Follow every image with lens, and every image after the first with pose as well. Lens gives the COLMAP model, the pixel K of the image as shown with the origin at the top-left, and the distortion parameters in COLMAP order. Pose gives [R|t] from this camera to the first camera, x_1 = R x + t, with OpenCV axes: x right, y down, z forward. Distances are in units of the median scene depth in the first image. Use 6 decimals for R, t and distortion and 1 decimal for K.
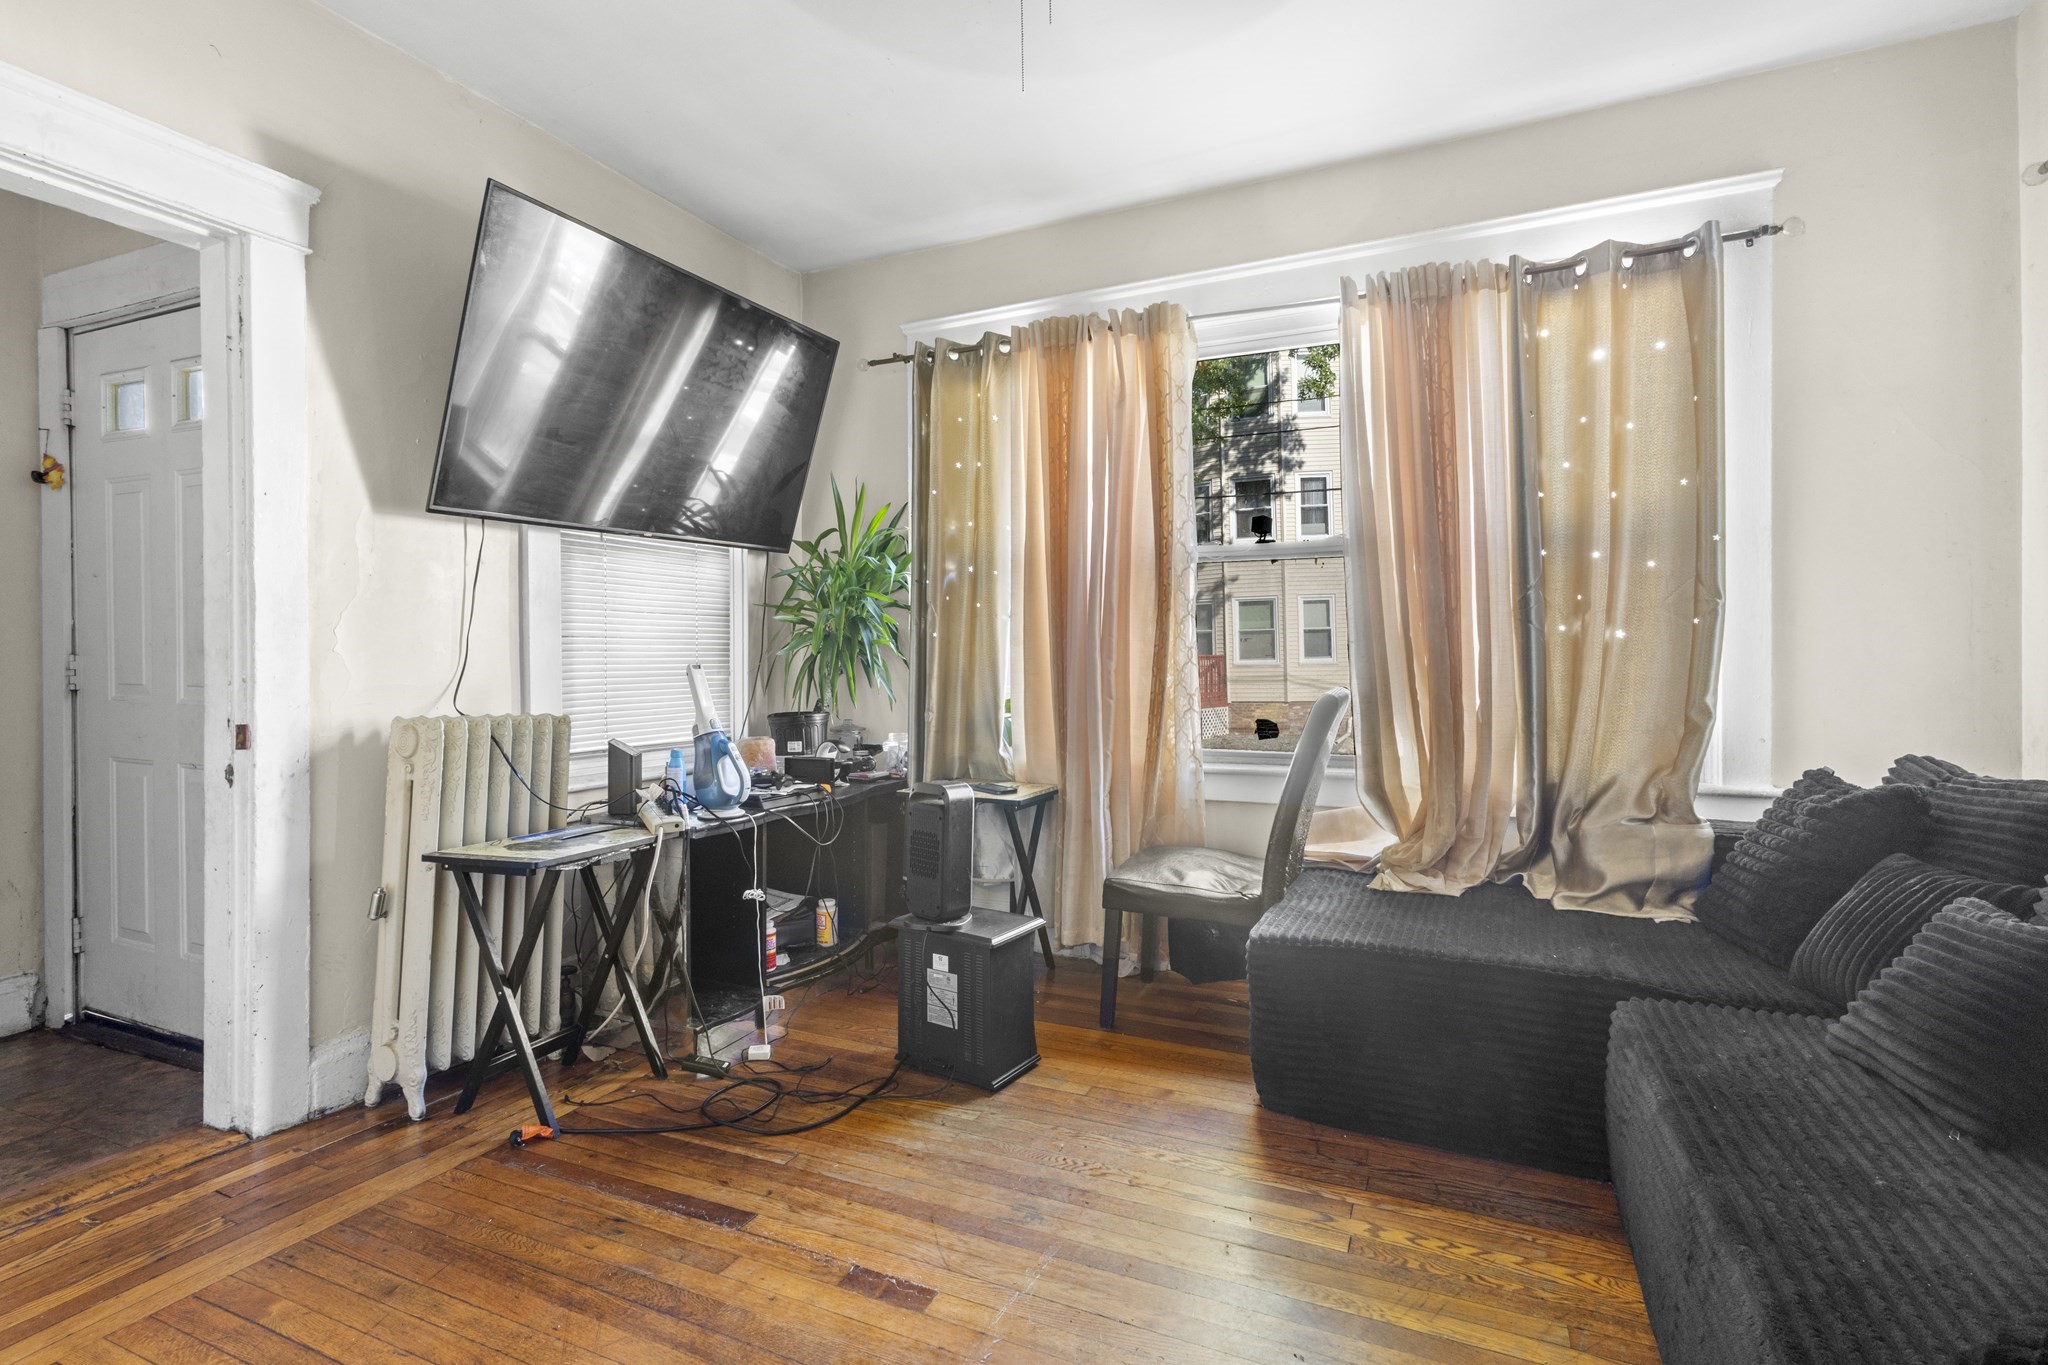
lens RADIAL K [[941.1, 0, 1028.6], [0, 941.1, 667.6], [0, 0, 1]] dist [-0.001137, 0.000315]
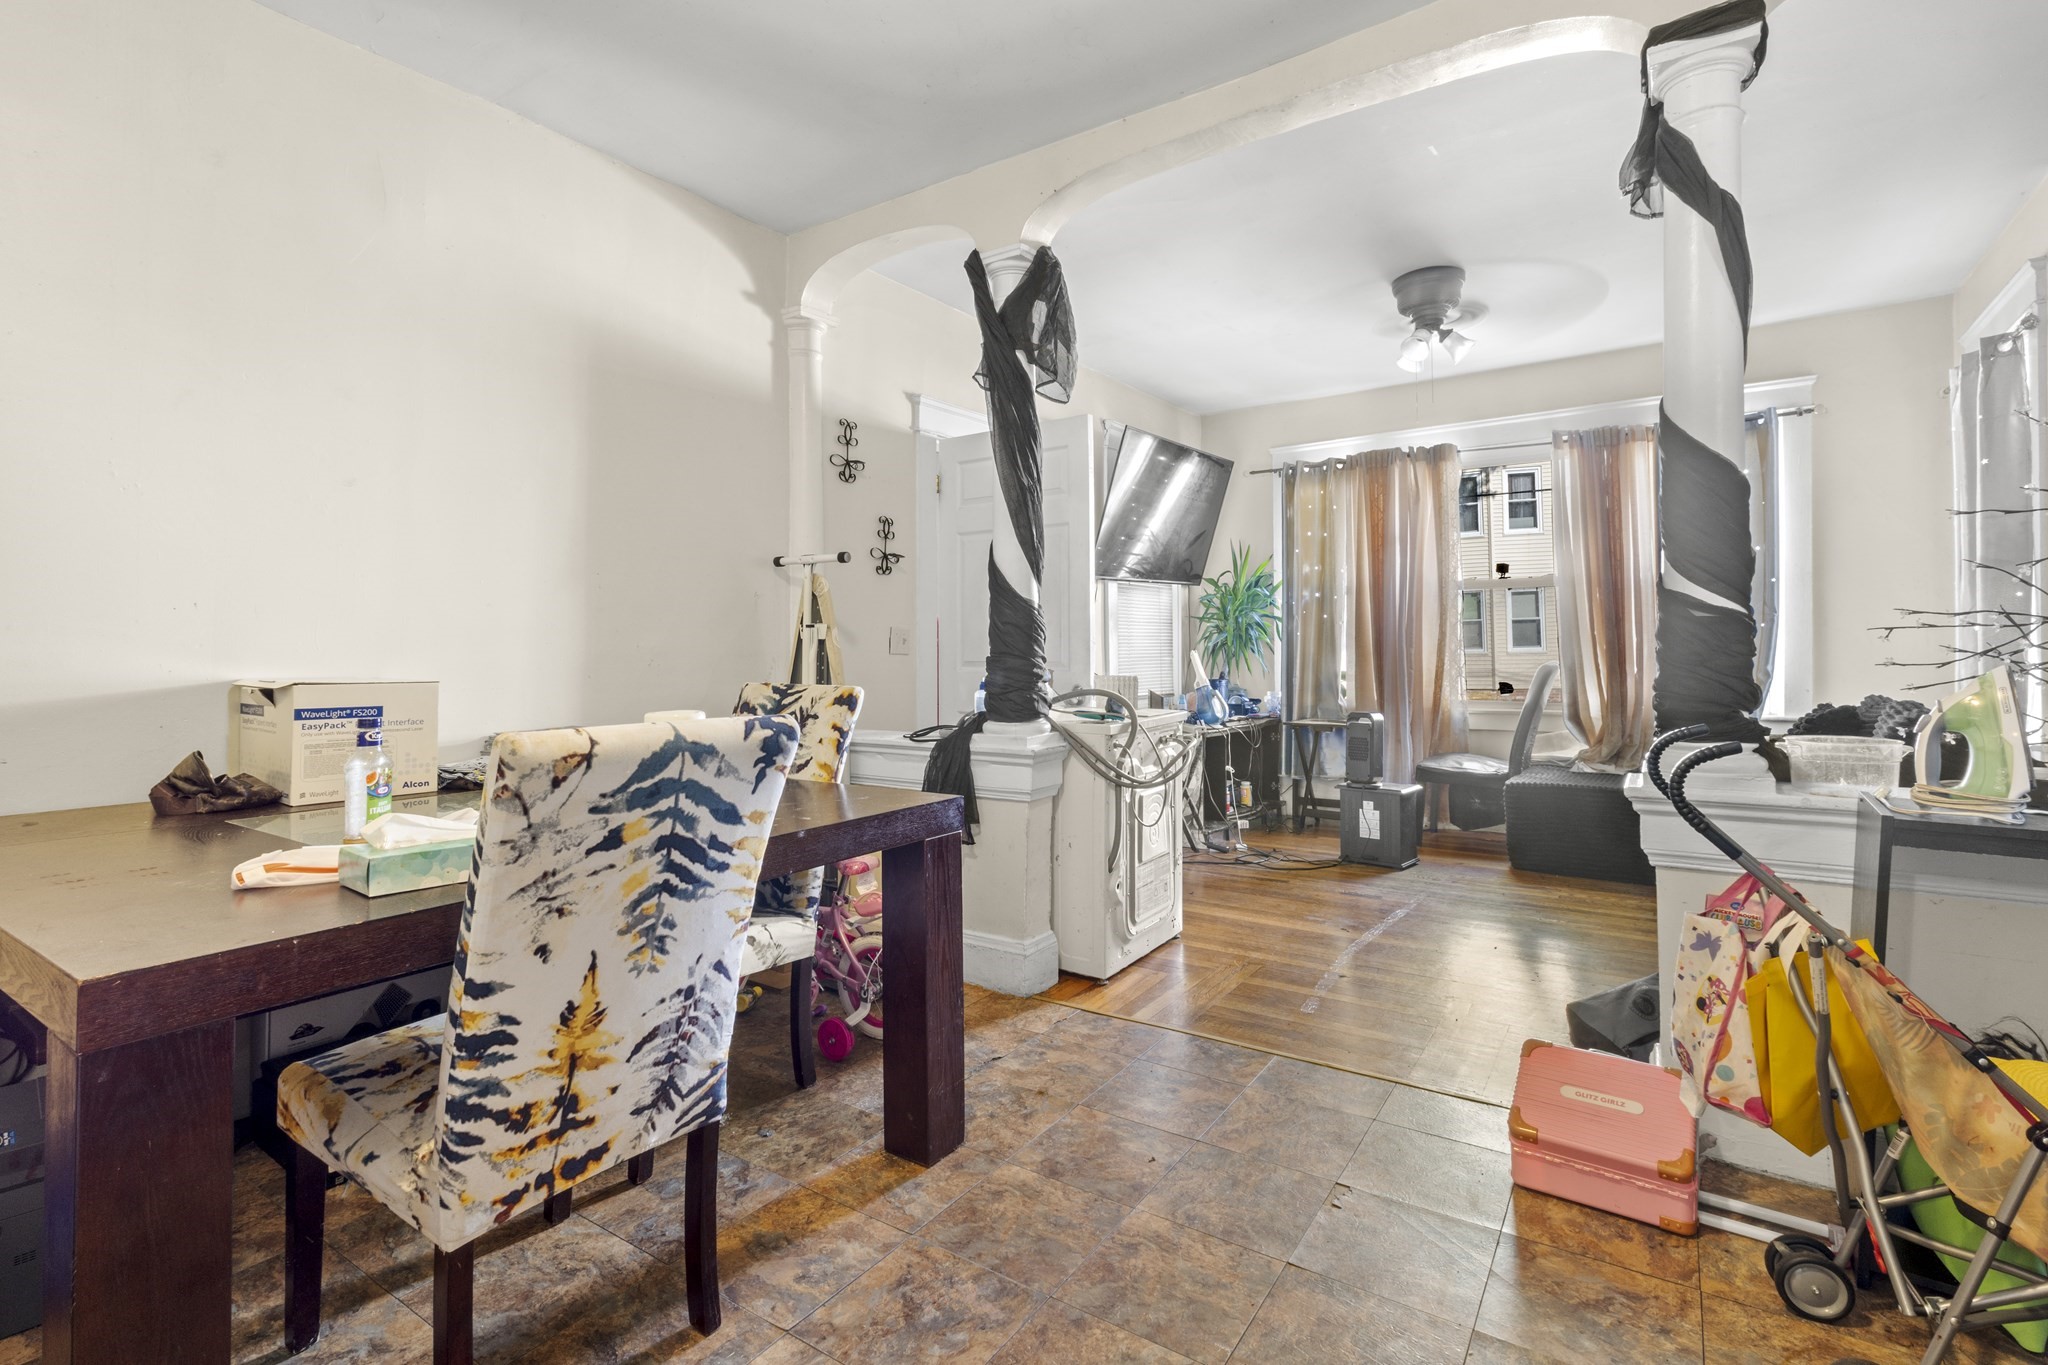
lens RADIAL K [[941.1, 0, 1035.0], [0, 941.1, 654.6], [0, 0, 1]] dist [-0.001137, 0.000315]
pose [[0.983823, -0.002549, -0.179126, -0.291011], [0.001819, 0.999989, -0.004241, 0.010732], [0.179135, 0.003846, 0.983817, -0.858202]]
